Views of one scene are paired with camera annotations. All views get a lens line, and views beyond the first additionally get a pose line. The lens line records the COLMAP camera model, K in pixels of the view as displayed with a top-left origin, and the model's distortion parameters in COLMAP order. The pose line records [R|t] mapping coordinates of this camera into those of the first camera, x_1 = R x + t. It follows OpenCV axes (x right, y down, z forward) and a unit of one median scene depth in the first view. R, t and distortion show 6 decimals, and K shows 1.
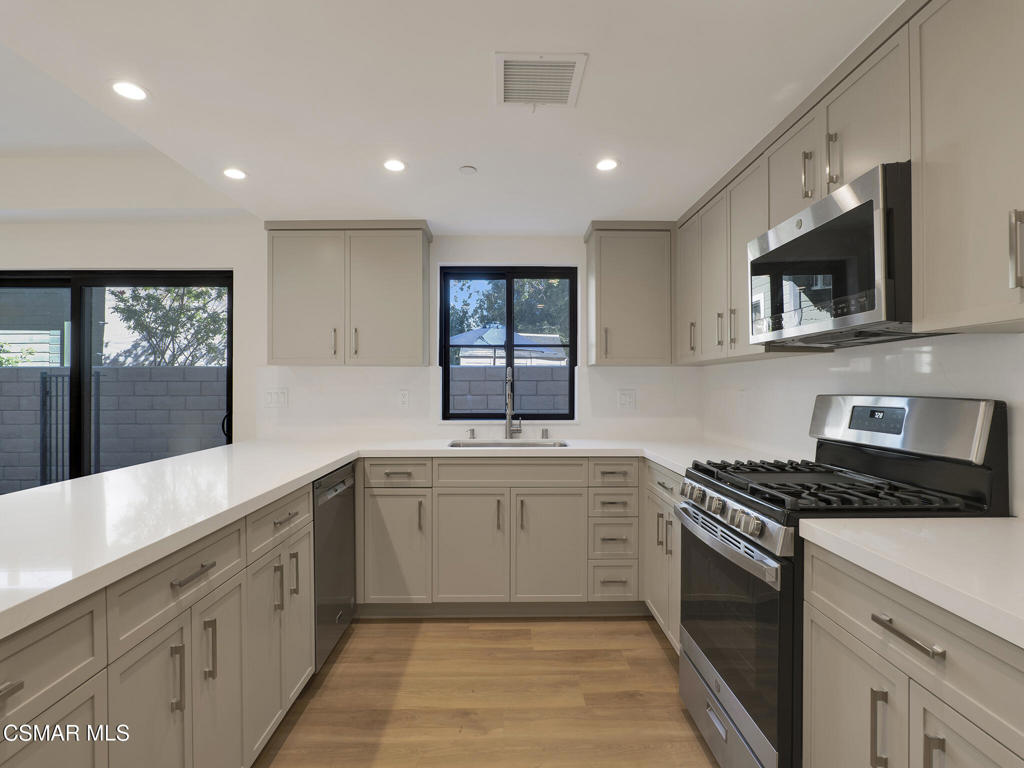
lens RADIAL K [[483.5, 0, 512.0], [0, 483.5, 384.0], [0, 0, 1]] dist [-0.021319, 0.007146]
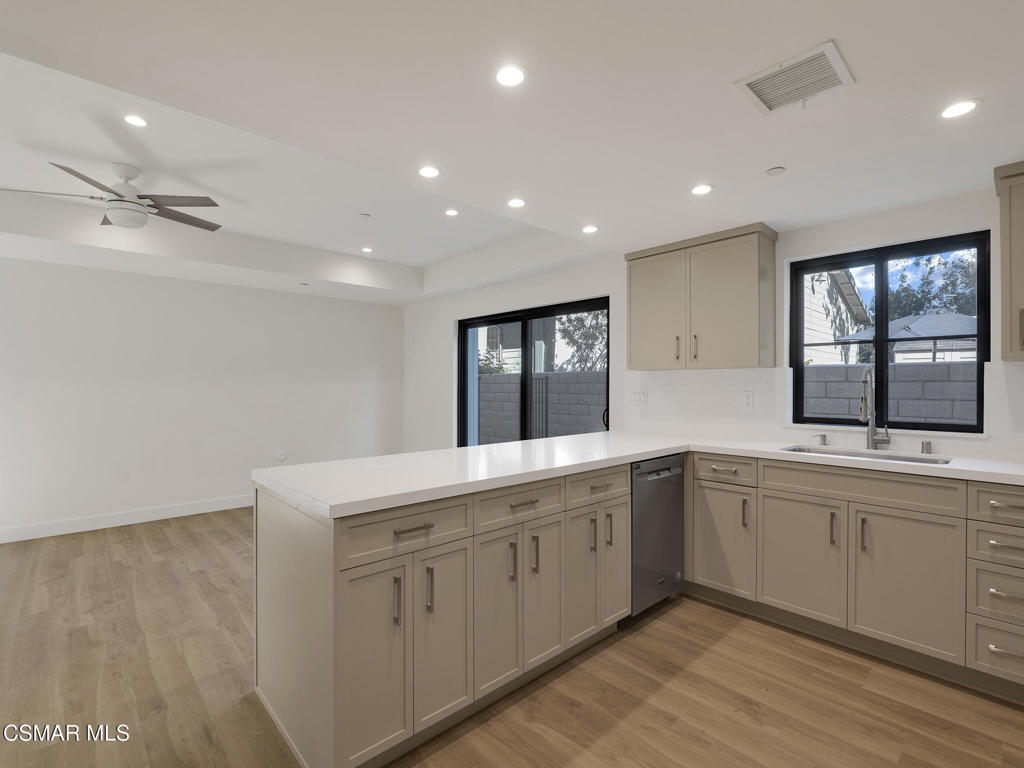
lens RADIAL K [[483.5, 0, 512.0], [0, 483.5, 384.0], [0, 0, 1]] dist [-0.021319, 0.007146]
pose [[0.667139, -0.000257, -0.744934, 0.241803], [-0.000859, 0.999999, -0.001114, -0.001960], [0.744933, 0.001383, 0.667138, -0.057197]]
